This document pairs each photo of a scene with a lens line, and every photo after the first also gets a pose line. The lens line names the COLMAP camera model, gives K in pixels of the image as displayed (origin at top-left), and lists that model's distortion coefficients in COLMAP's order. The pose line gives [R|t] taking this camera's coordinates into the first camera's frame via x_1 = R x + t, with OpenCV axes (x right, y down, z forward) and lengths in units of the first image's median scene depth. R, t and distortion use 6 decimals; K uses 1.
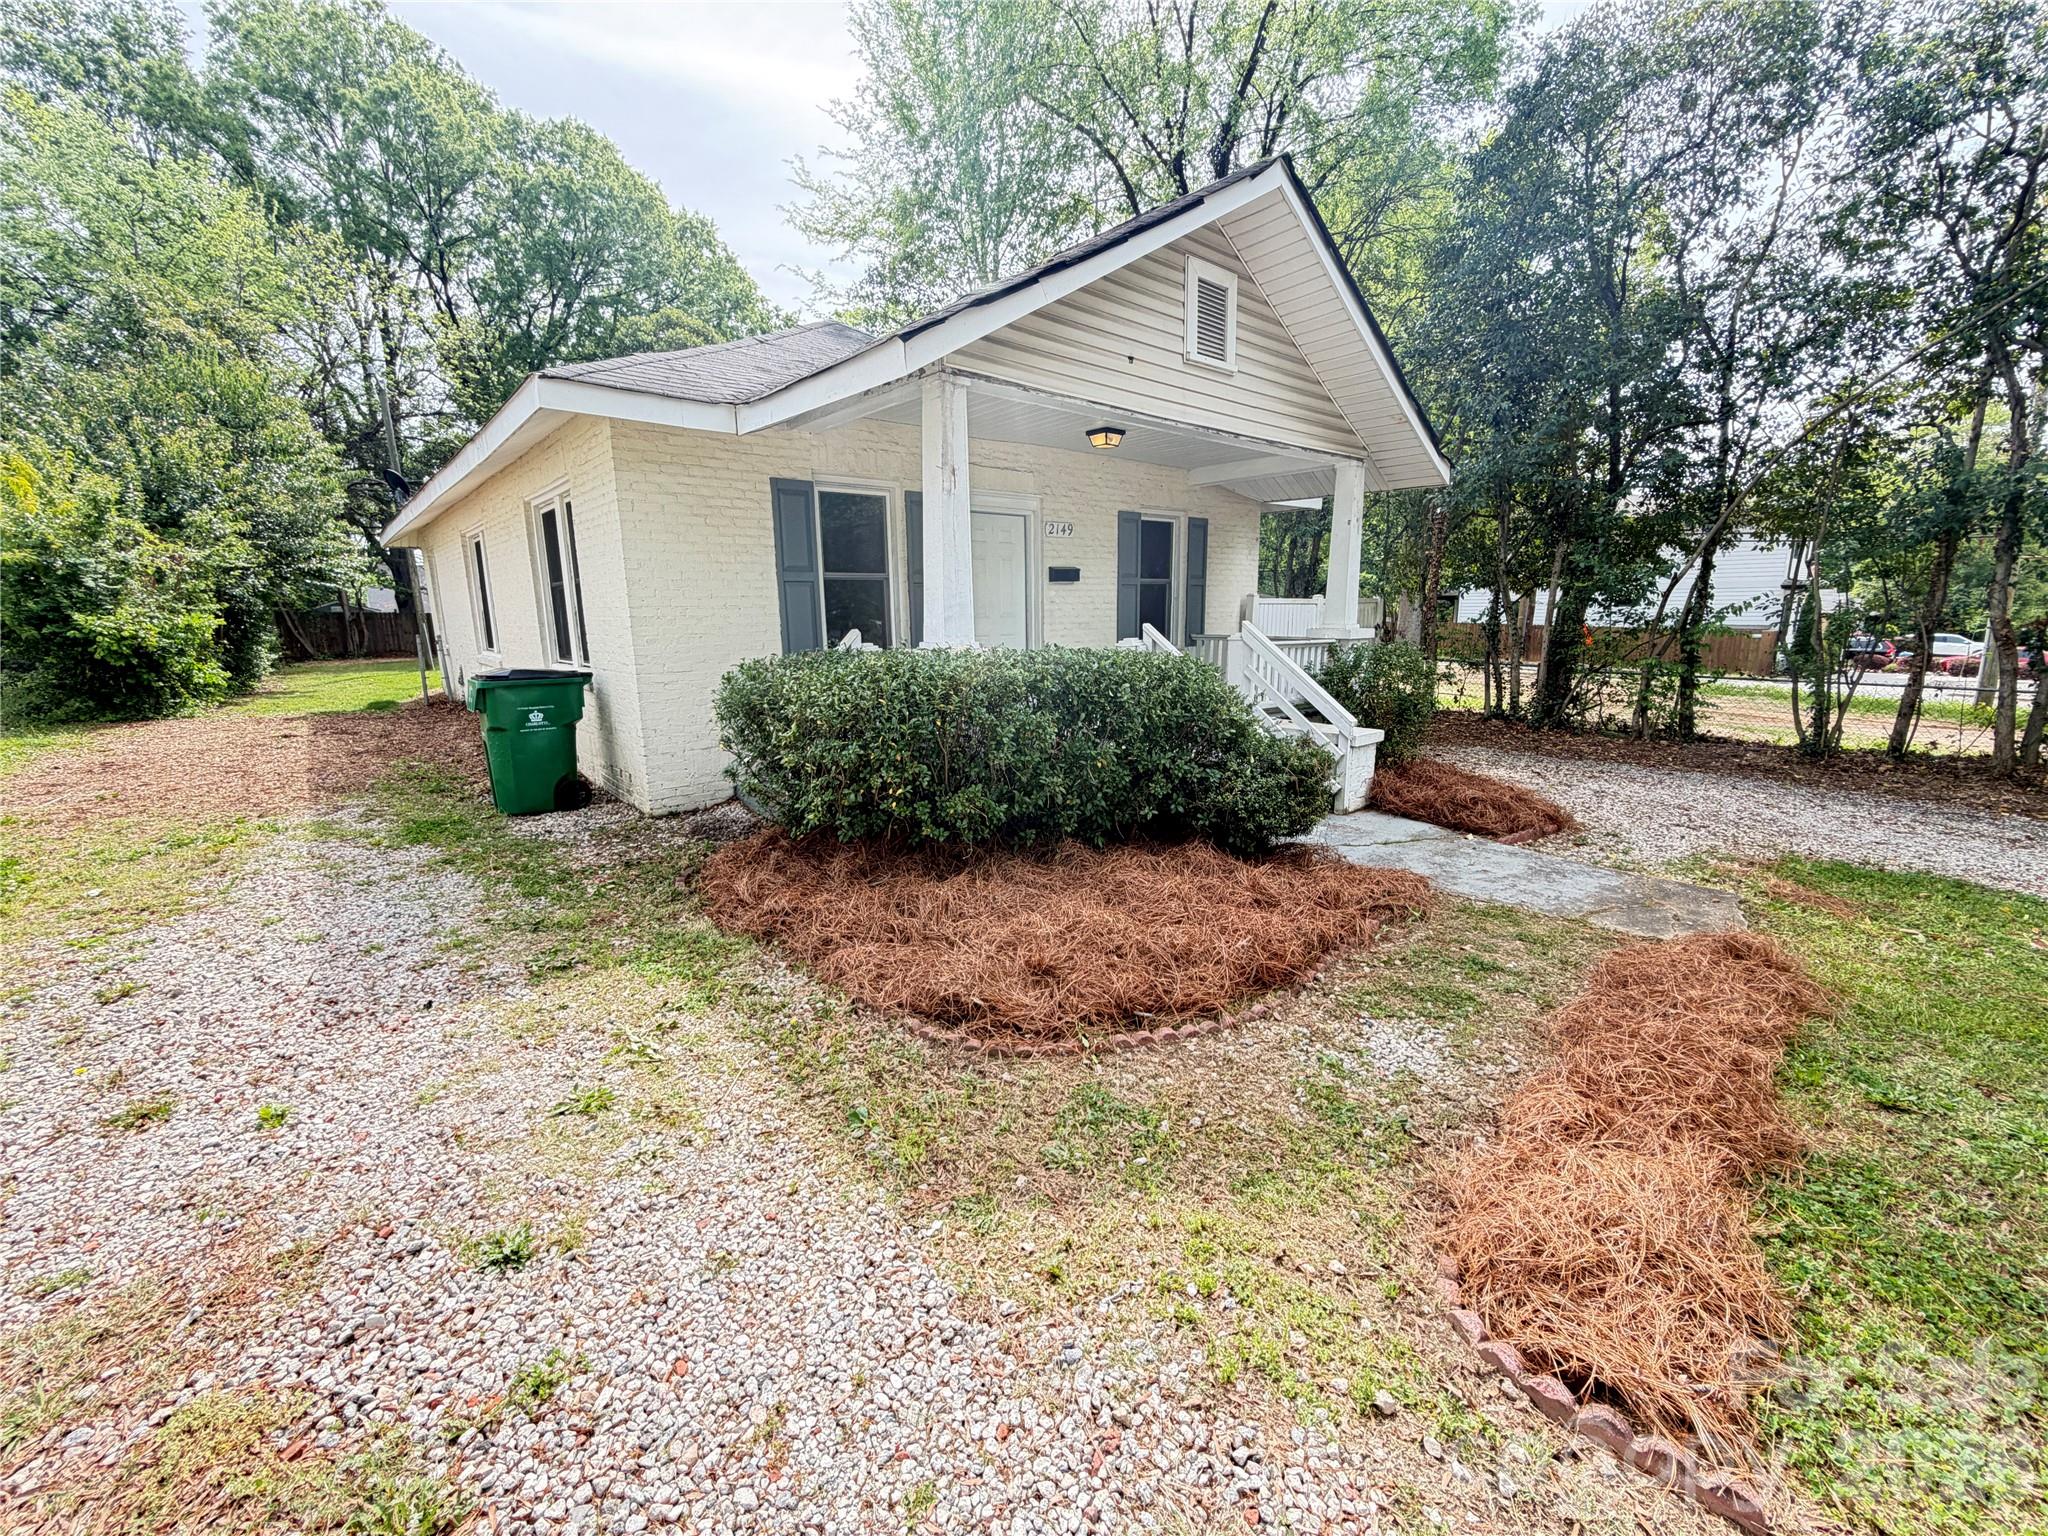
lens RADIAL K [[816.8, 0, 1014.7], [0, 816.8, 769.9], [0, 0, 1]] dist [-0.000777, 0.000484]
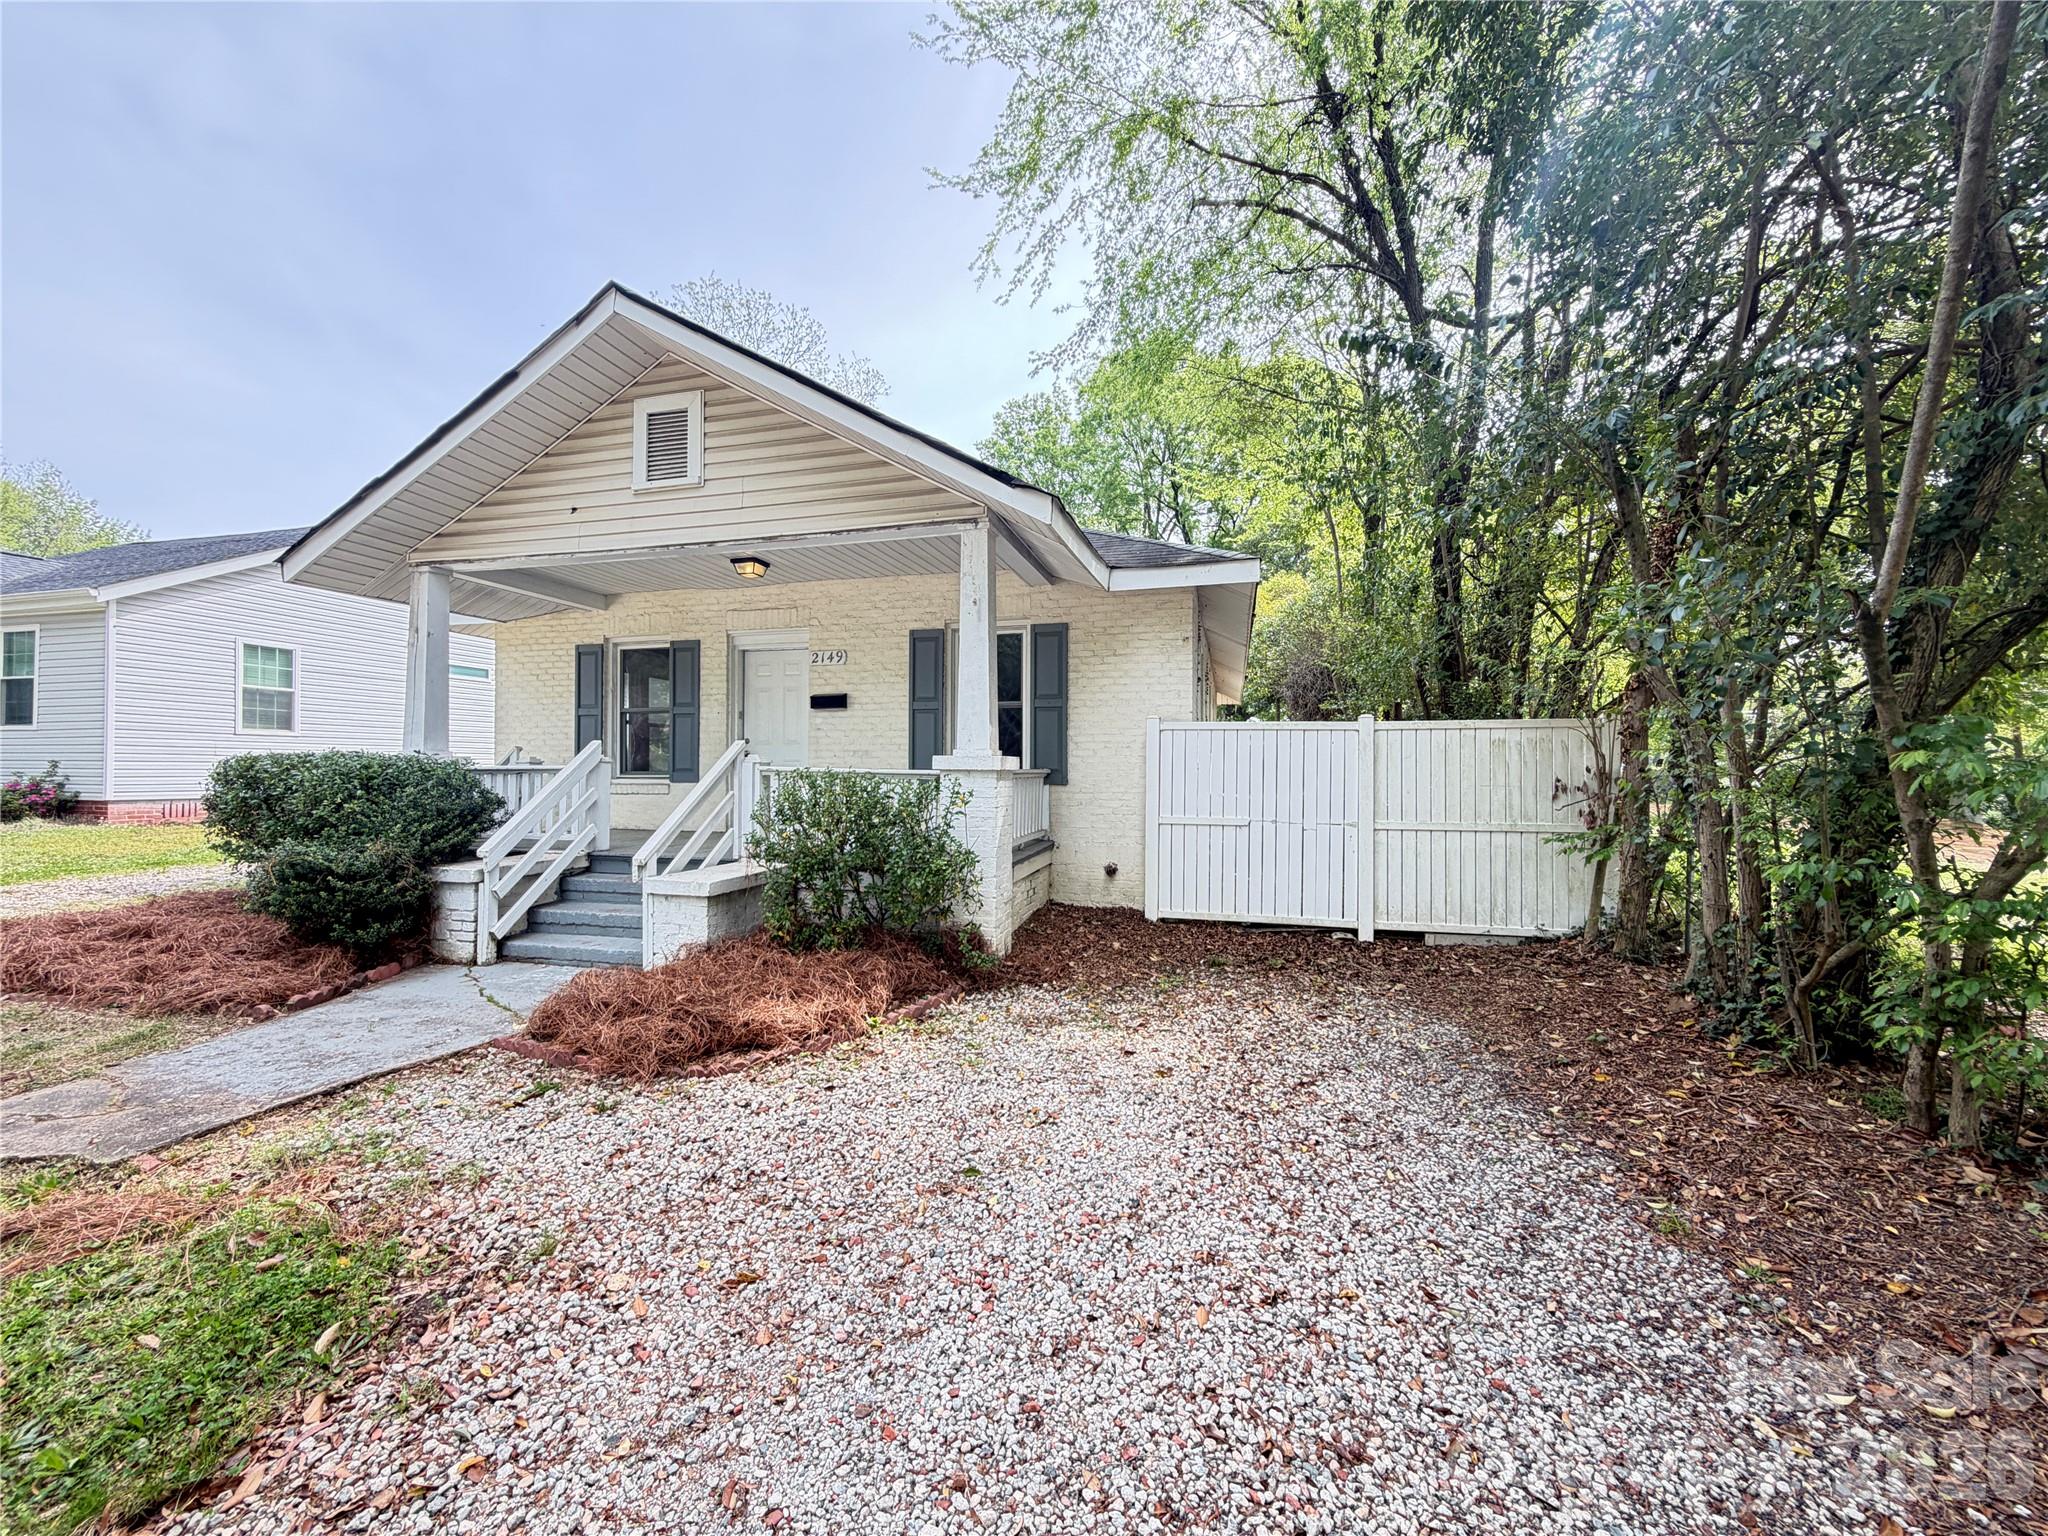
lens RADIAL K [[816.8, 0, 1014.7], [0, 816.8, 769.9], [0, 0, 1]] dist [-0.000777, 0.000484]
pose [[0.559876, 0.015925, -0.828423, 1.343429], [-0.173414, 0.979925, -0.098362, -0.136578], [0.810226, 0.198730, 0.551398, 0.887840]]
